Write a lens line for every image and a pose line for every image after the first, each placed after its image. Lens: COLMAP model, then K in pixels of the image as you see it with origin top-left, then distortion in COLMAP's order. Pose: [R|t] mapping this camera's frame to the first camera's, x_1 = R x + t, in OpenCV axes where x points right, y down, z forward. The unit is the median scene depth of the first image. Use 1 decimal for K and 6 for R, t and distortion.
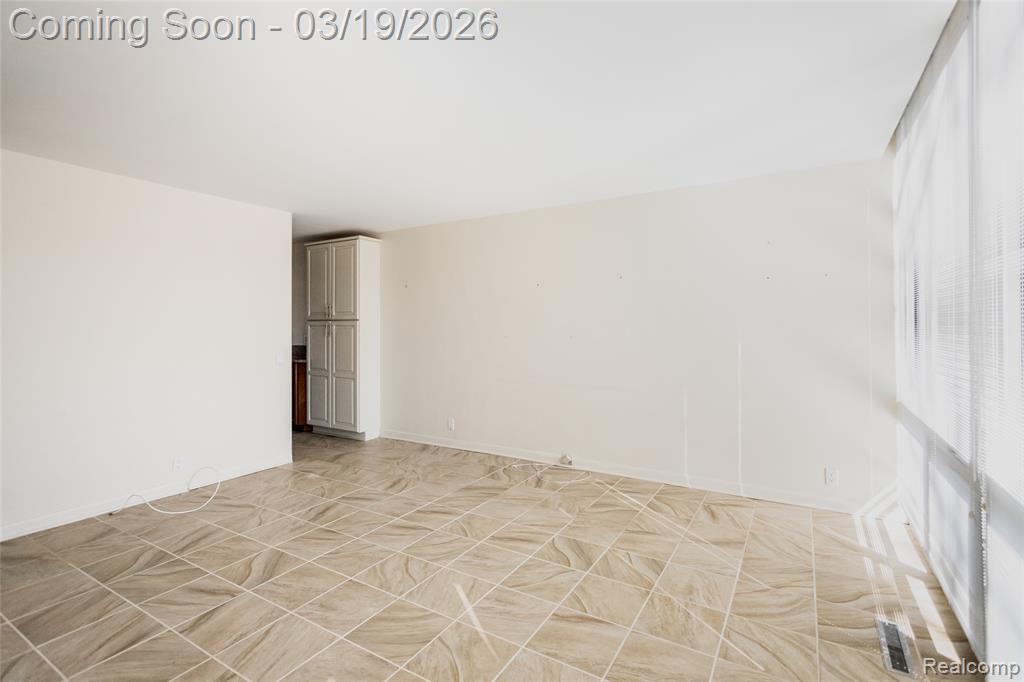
lens RADIAL K [[482.4, 0, 509.2], [0, 482.4, 321.3], [0, 0, 1]] dist [0.000901, 0.001346]
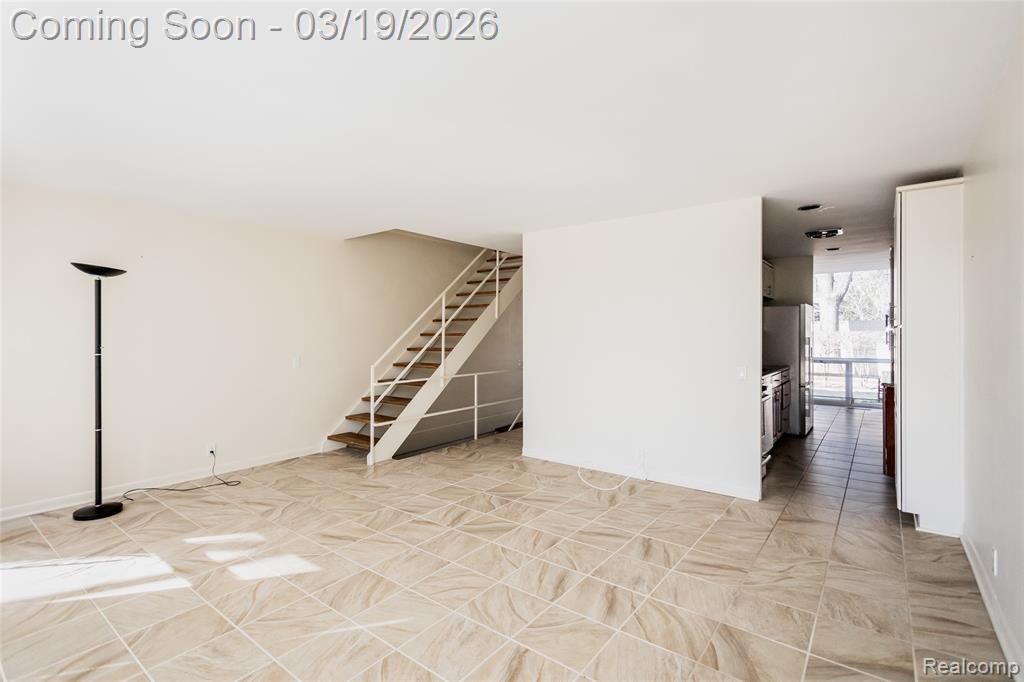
lens RADIAL K [[476.9, 0, 509.1], [0, 476.9, 335.2], [0, 0, 1]] dist [-0.000052, 0.000290]
pose [[-0.114321, 0.009590, -0.993398, 0.625768], [0.009165, 0.999921, 0.008599, -0.000748], [0.993402, -0.008121, -0.114400, 1.055638]]
